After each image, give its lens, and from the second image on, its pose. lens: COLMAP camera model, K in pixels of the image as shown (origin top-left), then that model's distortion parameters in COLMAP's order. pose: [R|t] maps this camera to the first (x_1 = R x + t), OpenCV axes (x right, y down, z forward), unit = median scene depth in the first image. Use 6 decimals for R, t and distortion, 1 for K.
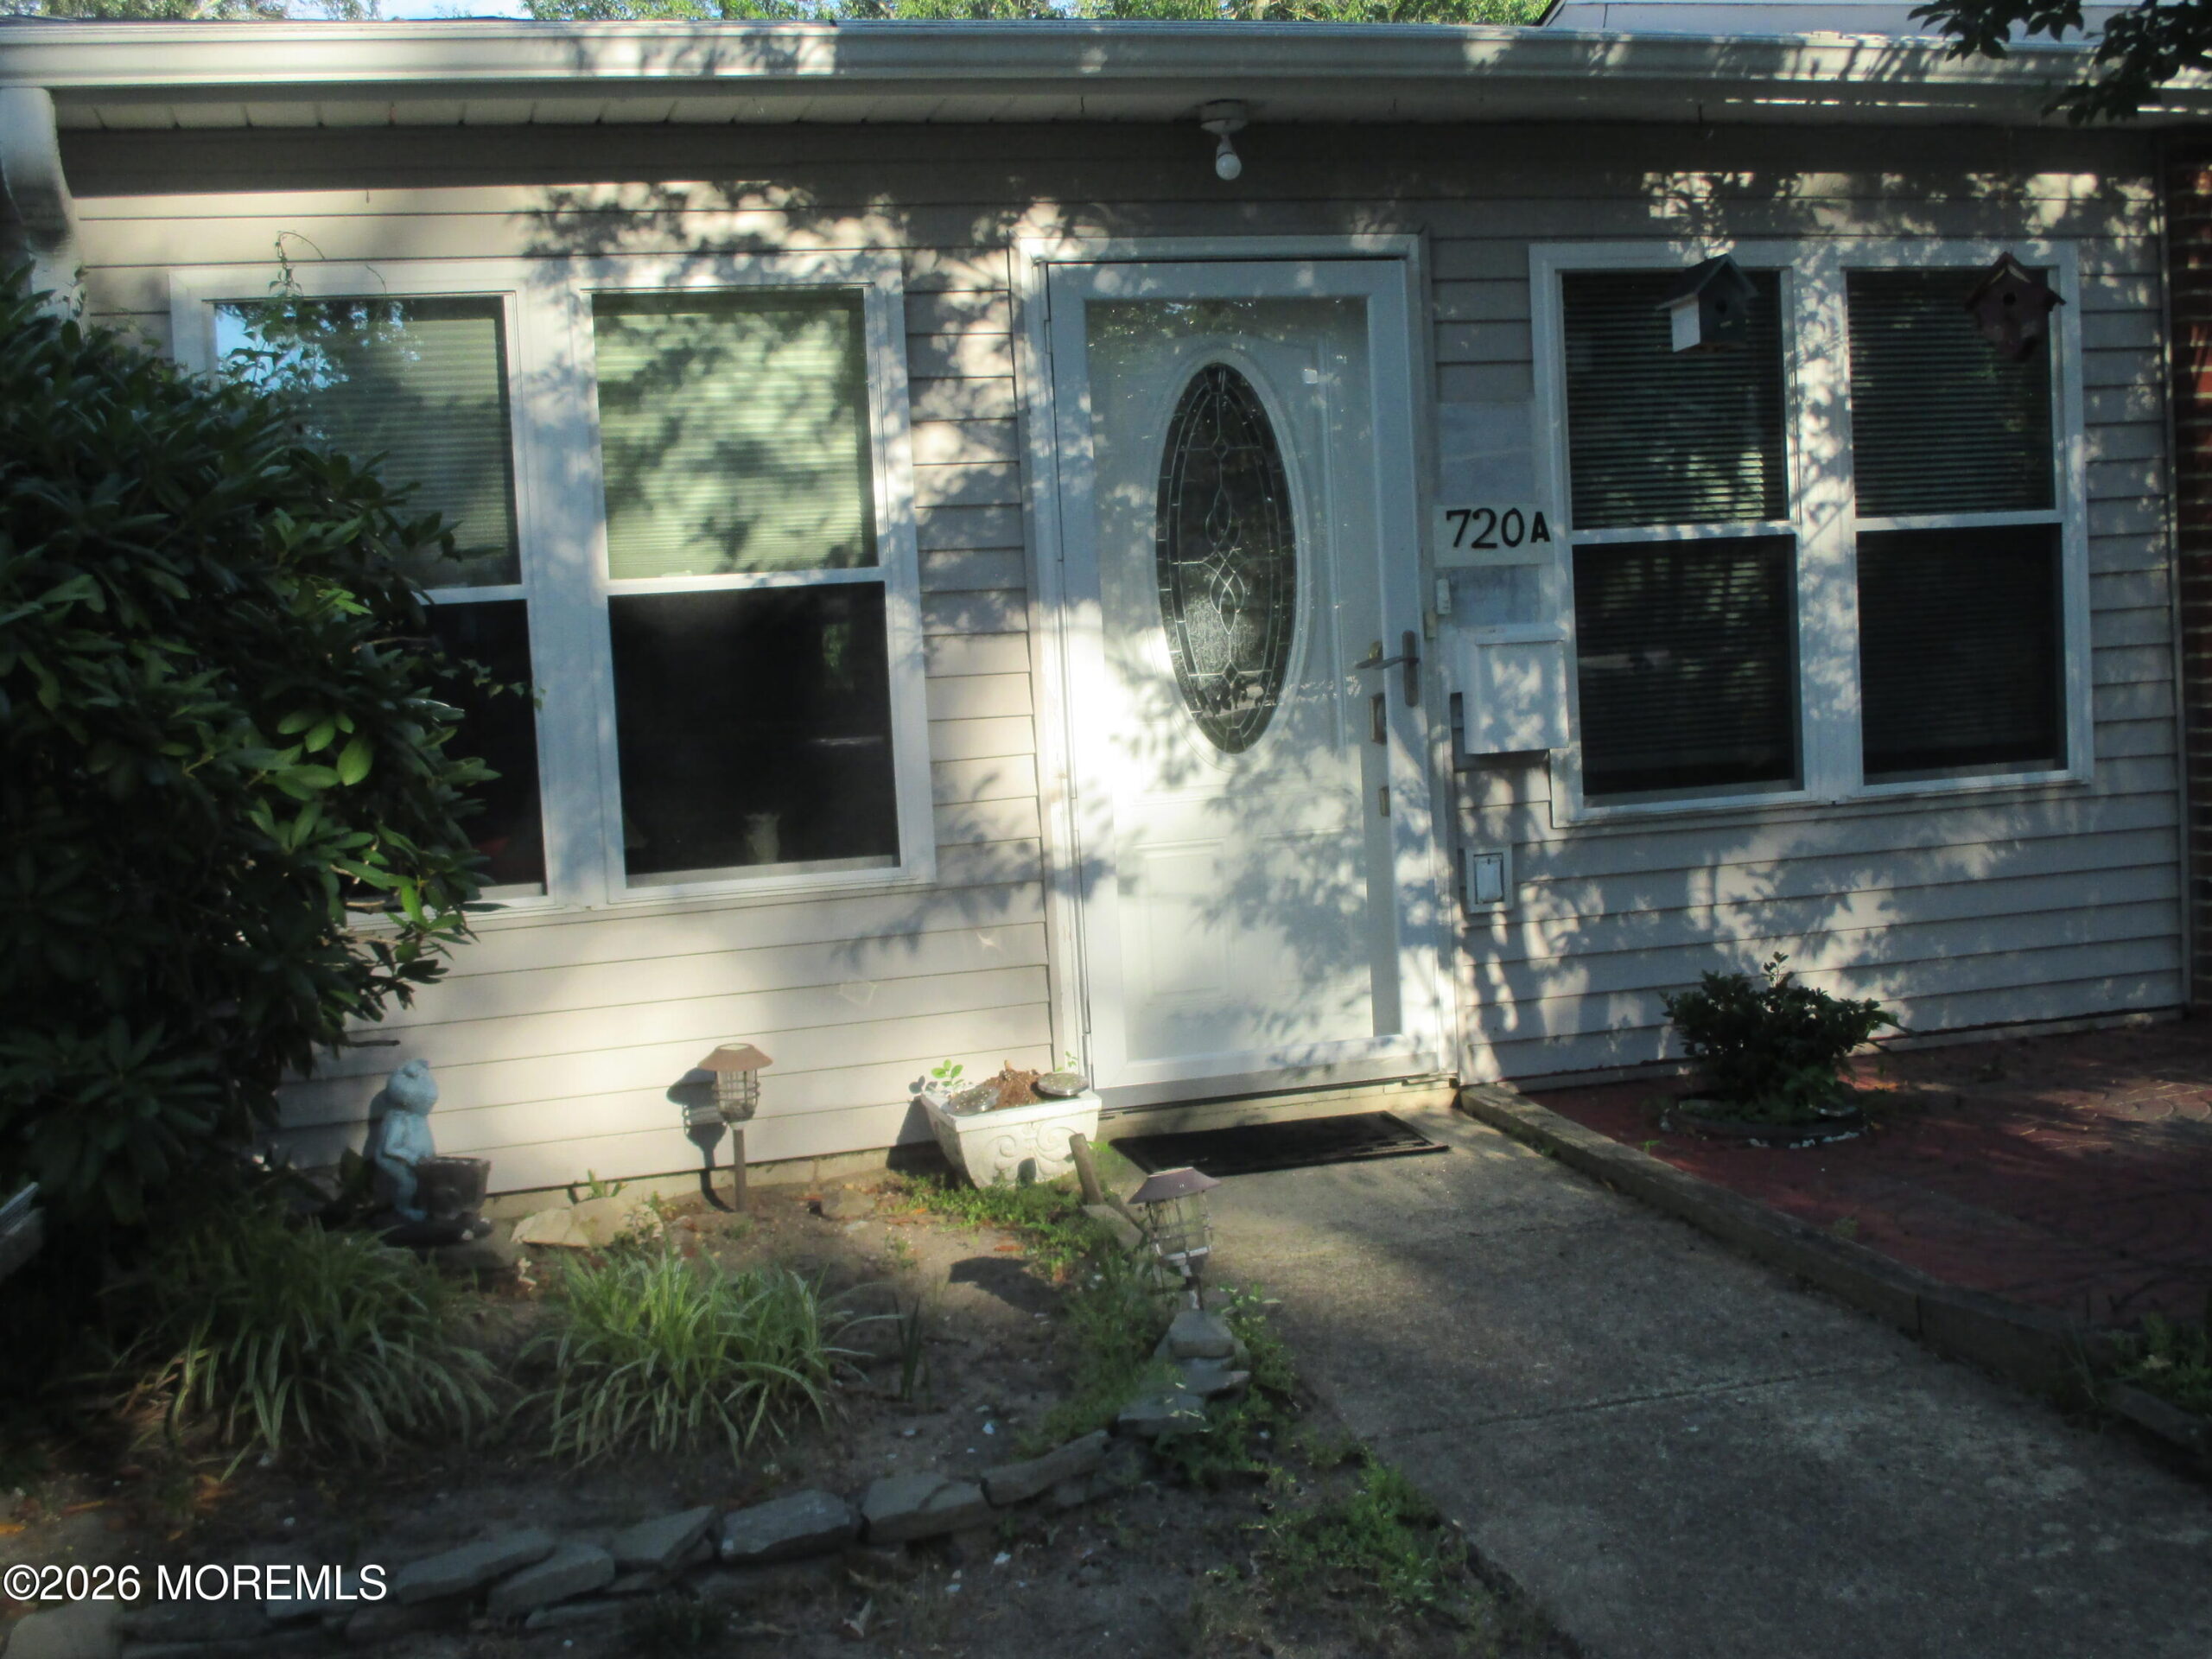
lens RADIAL K [[2514.1, 0, 1106.8], [0, 2514.1, 829.5], [0, 0, 1]] dist [-0.072348, 0.076364]
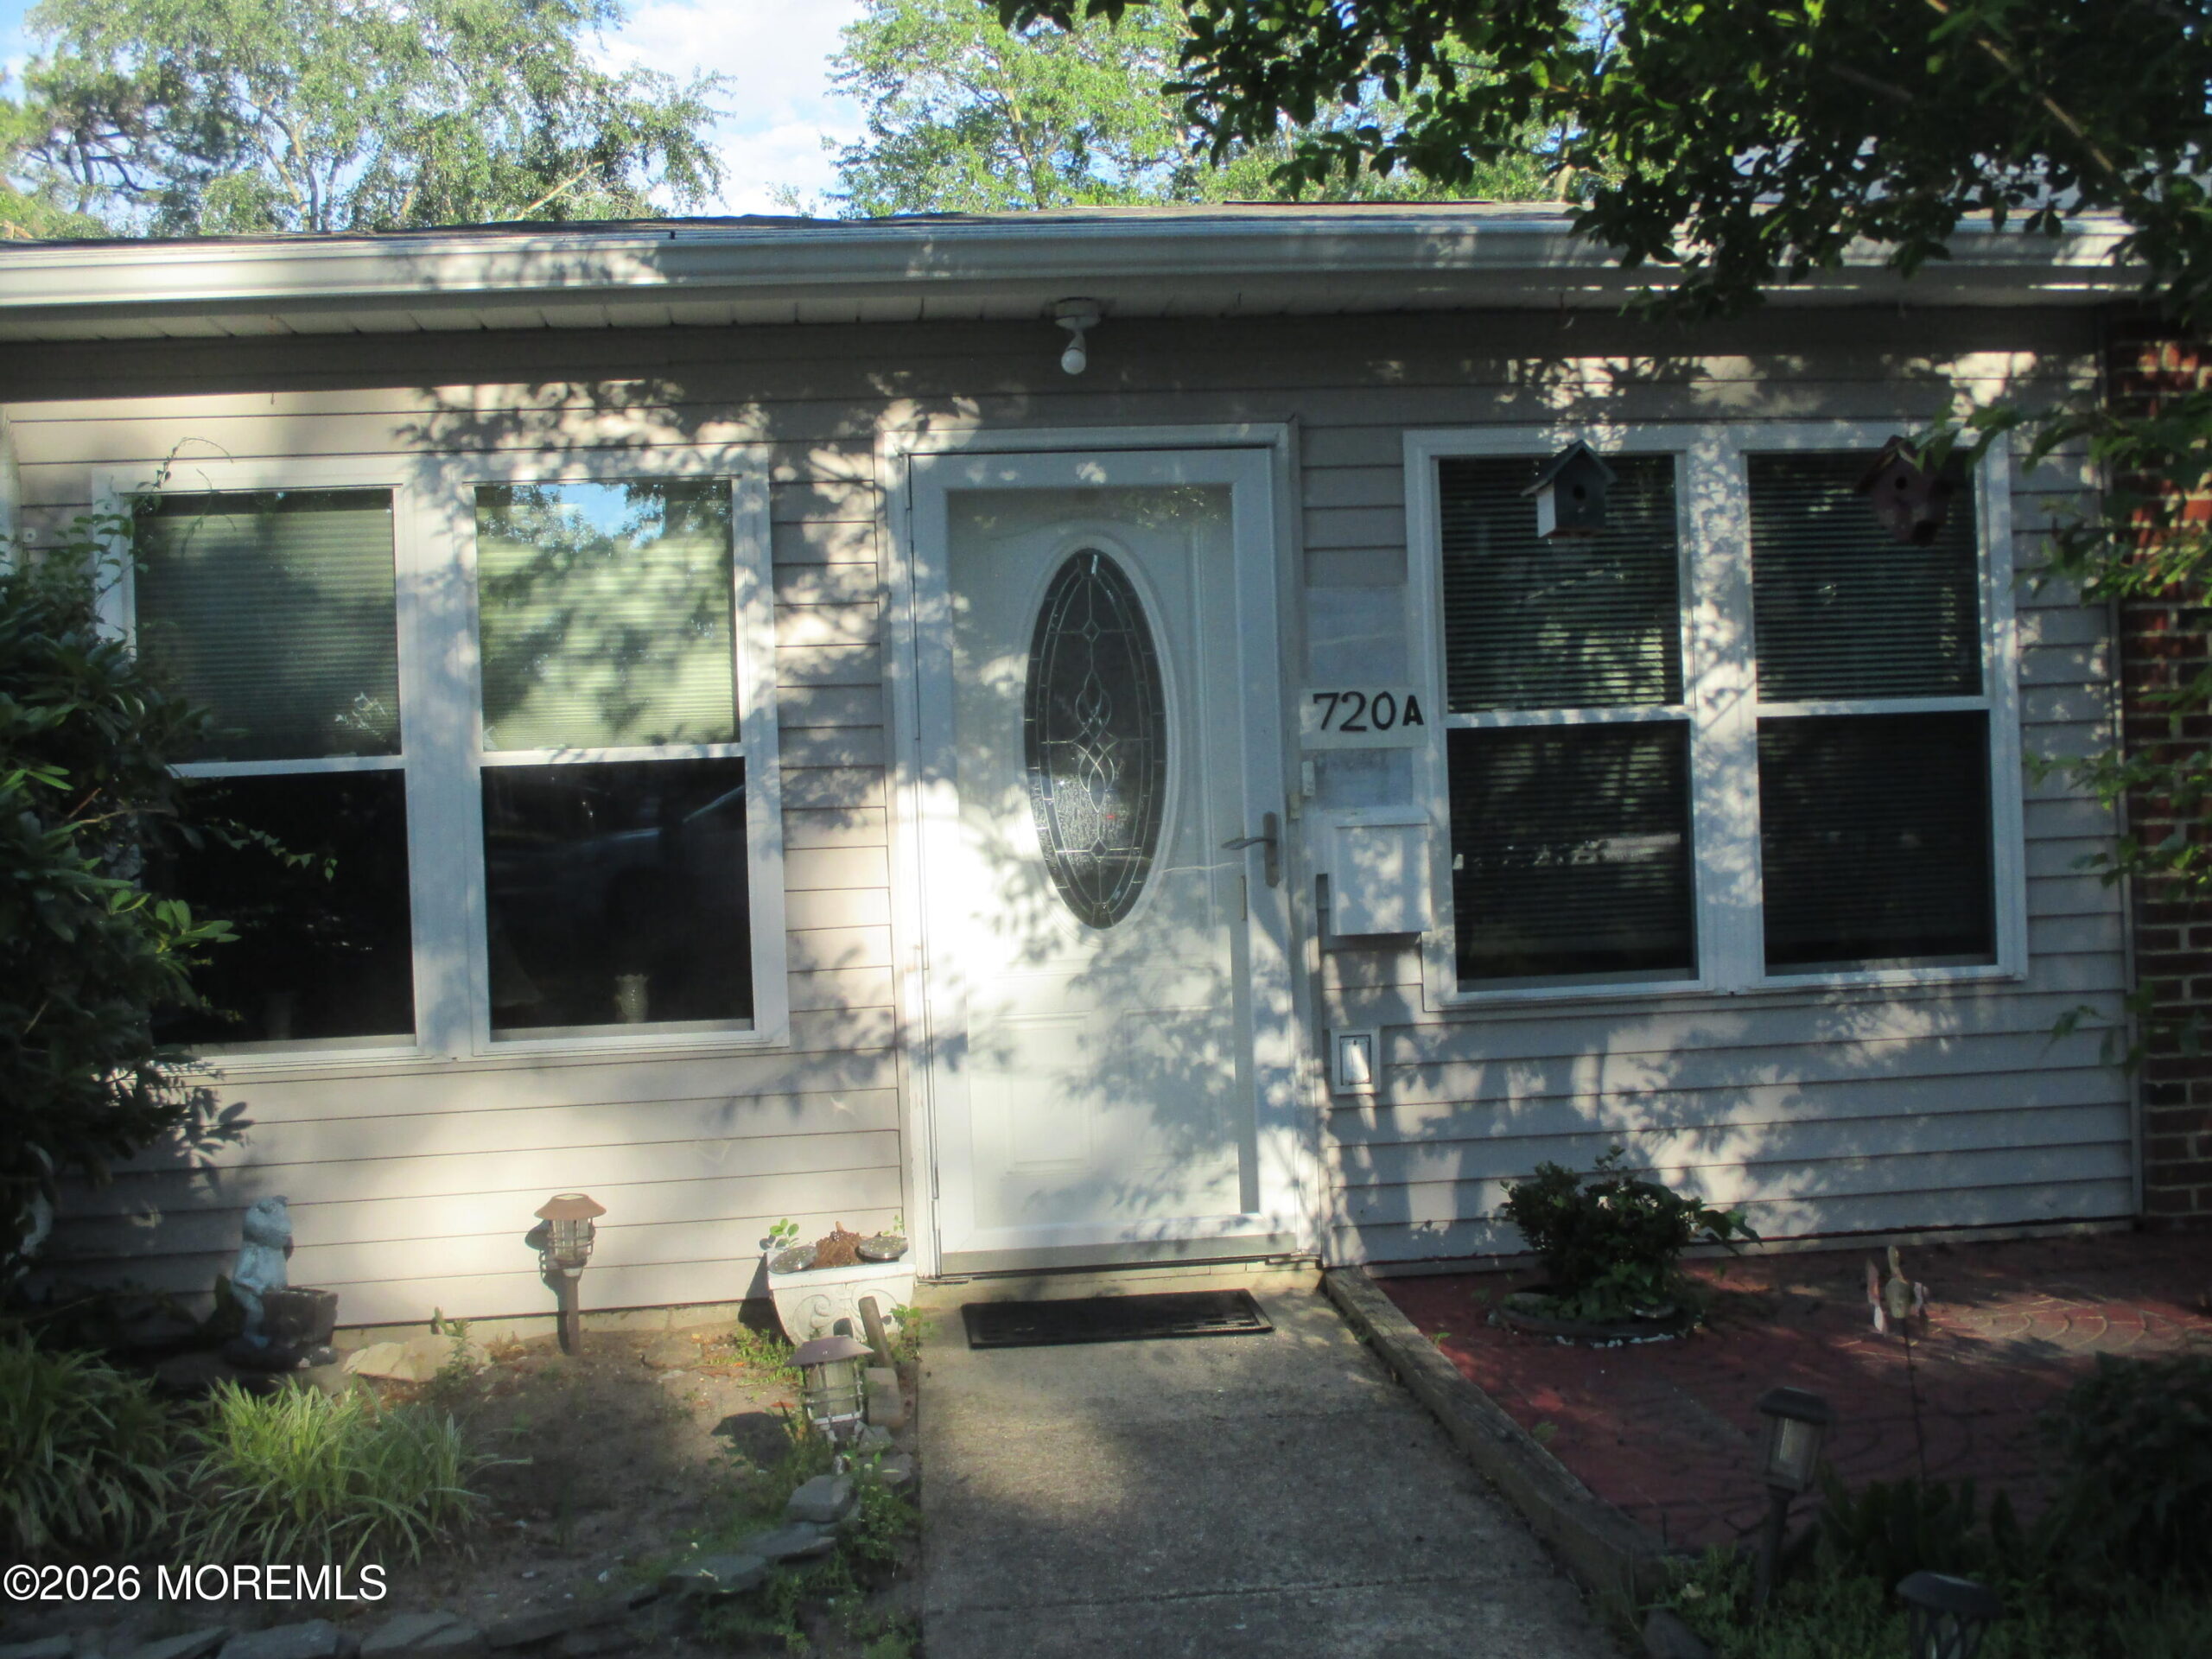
lens RADIAL K [[2514.1, 0, 1106.8], [0, 2514.1, 829.5], [0, 0, 1]] dist [-0.072348, 0.076364]
pose [[0.986929, 0.019142, -0.160014, 0.215655], [-0.028710, 0.997921, -0.057698, -0.011785], [0.158576, 0.061538, 0.985427, -0.006756]]
